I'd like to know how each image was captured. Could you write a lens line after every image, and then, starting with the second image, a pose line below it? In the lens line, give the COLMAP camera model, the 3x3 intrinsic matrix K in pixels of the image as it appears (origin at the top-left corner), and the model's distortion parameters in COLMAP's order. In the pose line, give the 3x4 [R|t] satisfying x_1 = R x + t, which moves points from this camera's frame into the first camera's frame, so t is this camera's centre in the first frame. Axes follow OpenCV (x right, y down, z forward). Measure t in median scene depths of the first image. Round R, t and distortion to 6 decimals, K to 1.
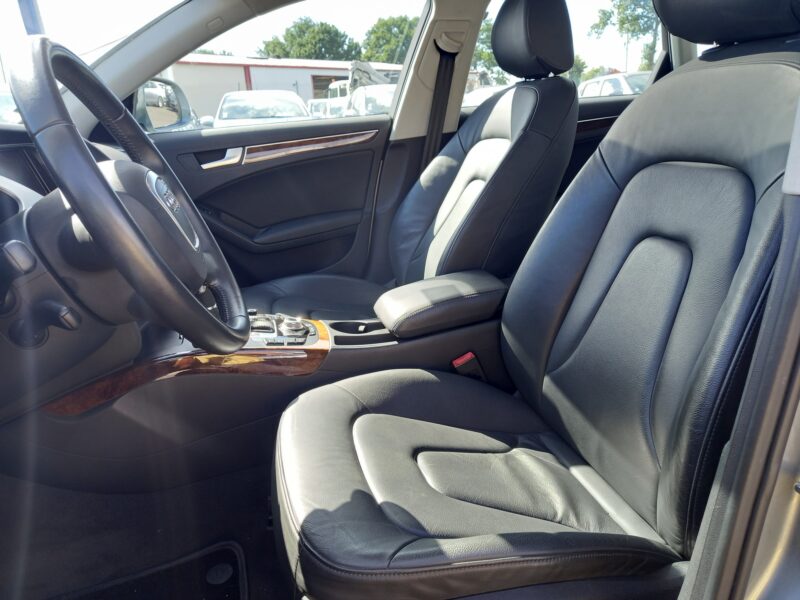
lens RADIAL K [[602.7, 0, 421.2], [0, 602.7, 301.1], [0, 0, 1]] dist [0.027357, -0.002608]
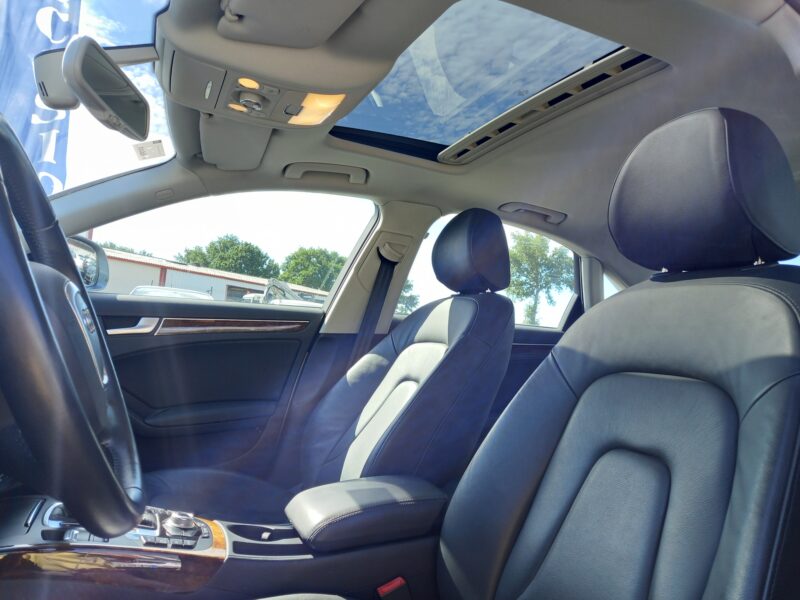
lens RADIAL K [[577.5, 0, 406.4], [0, 577.5, 299.1], [0, 0, 1]] dist [0.069359, -0.059532]
pose [[0.978522, 0.146228, 0.145302, -0.060669], [-0.079980, 0.918945, -0.386191, 0.033700], [-0.189996, 0.366275, 0.910903, 0.108116]]
